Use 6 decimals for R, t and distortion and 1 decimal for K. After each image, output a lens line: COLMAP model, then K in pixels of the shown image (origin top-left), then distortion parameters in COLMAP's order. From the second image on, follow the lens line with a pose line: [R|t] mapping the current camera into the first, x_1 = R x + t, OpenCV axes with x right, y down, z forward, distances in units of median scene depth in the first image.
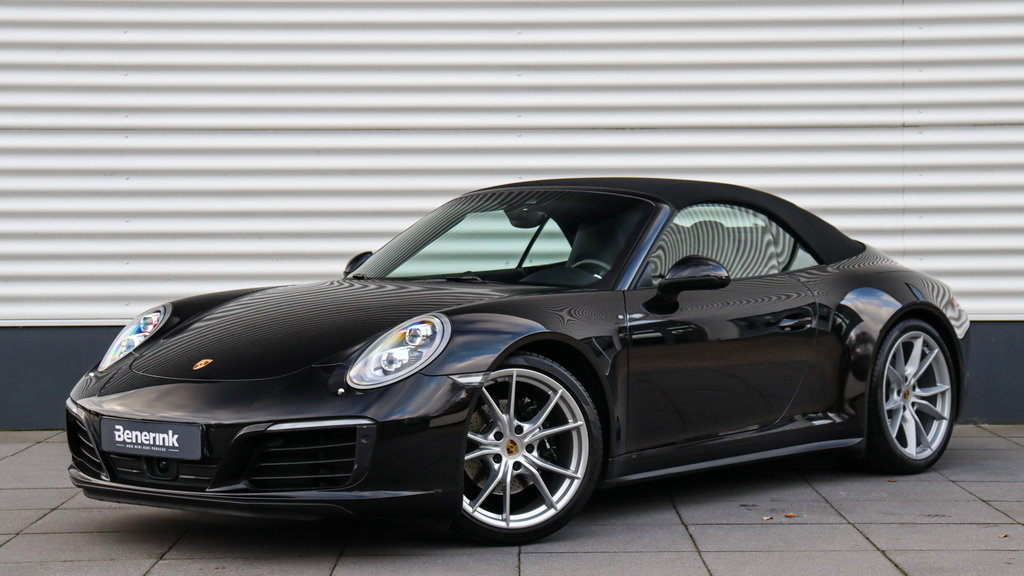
lens RADIAL K [[2188.7, 0, 508.4], [0, 2188.7, 285.4], [0, 0, 1]] dist [0.243112, 0.000000]
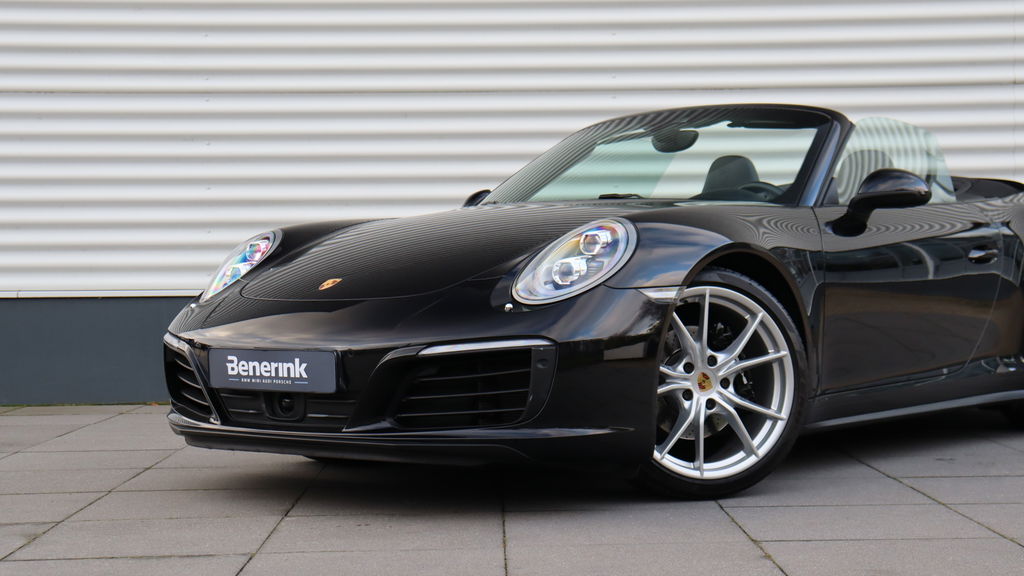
lens RADIAL K [[1779.7, 0, 501.9], [0, 1779.7, 323.0], [0, 0, 1]] dist [0.071387, 0.000000]
pose [[0.999879, -0.005962, 0.014349, -0.084569], [0.006105, 0.999932, -0.009961, 0.058193], [-0.014289, 0.010047, 0.999847, 0.329494]]
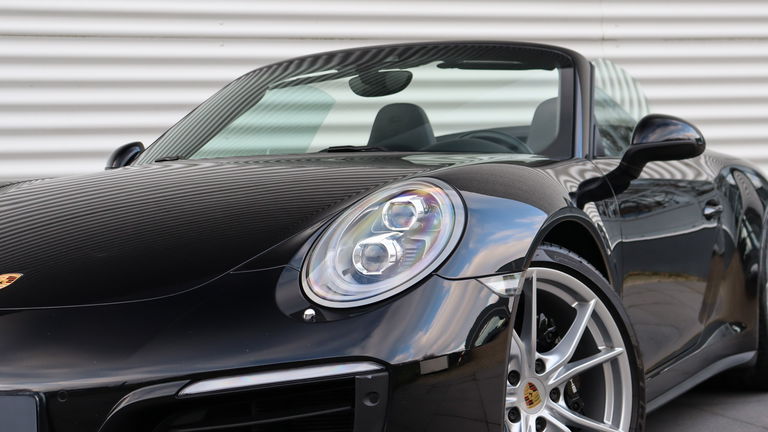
lens RADIAL K [[1384.6, 0, 390.7], [0, 1384.6, 223.3], [0, 0, 1]] dist [0.171454, 0.000000]
pose [[0.955056, -0.029466, 0.294959, -0.151127], [0.038150, 0.998990, -0.023727, 0.033409], [-0.293962, 0.033913, 0.955215, 0.637480]]
